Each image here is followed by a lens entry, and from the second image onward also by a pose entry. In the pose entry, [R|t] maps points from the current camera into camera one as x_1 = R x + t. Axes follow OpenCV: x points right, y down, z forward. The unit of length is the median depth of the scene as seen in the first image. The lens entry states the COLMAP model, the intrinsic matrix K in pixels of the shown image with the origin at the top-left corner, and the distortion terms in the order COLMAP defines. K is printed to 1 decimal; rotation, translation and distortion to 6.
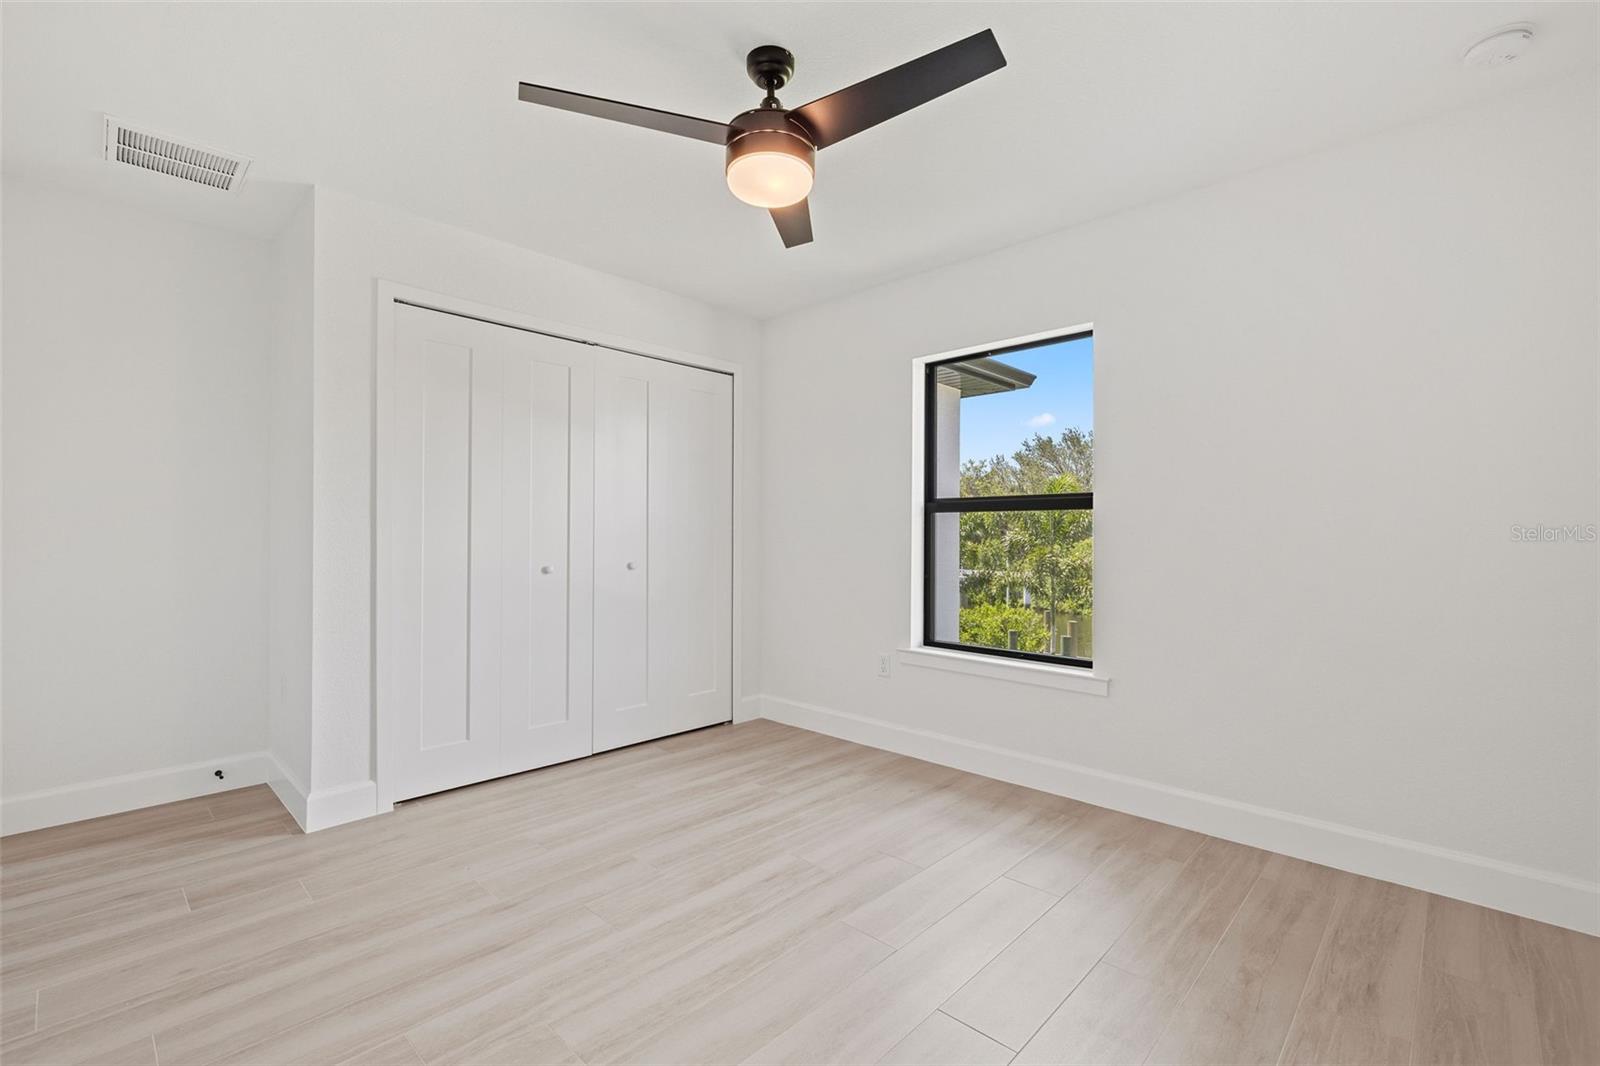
lens RADIAL K [[706.2, 0, 776.0], [0, 706.2, 531.2], [0, 0, 1]] dist [0.000052, 0.000112]
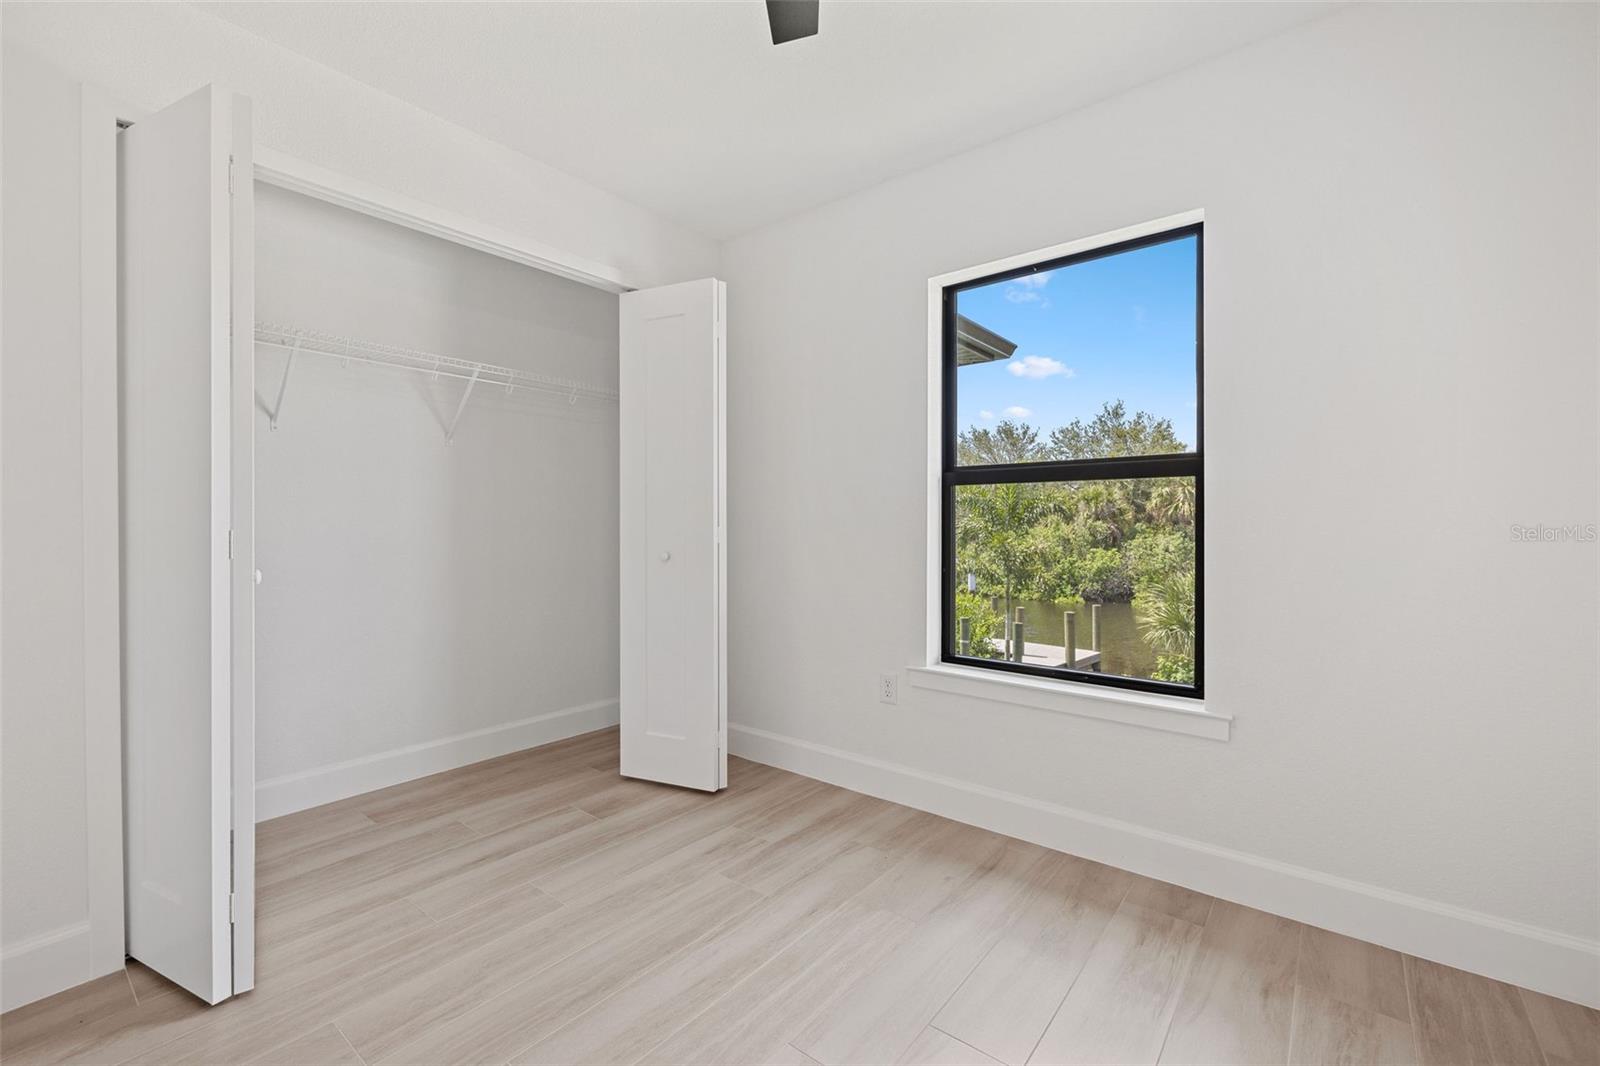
lens RADIAL K [[721.4, 0, 800.0], [0, 721.4, 533.0], [0, 0, 1]] dist [0.000267, 0.000168]
pose [[0.994545, -0.004343, 0.104220, -0.023701], [0.002306, 0.999804, 0.019656, 0.009949], [-0.104285, -0.019308, 0.994360, 0.284558]]
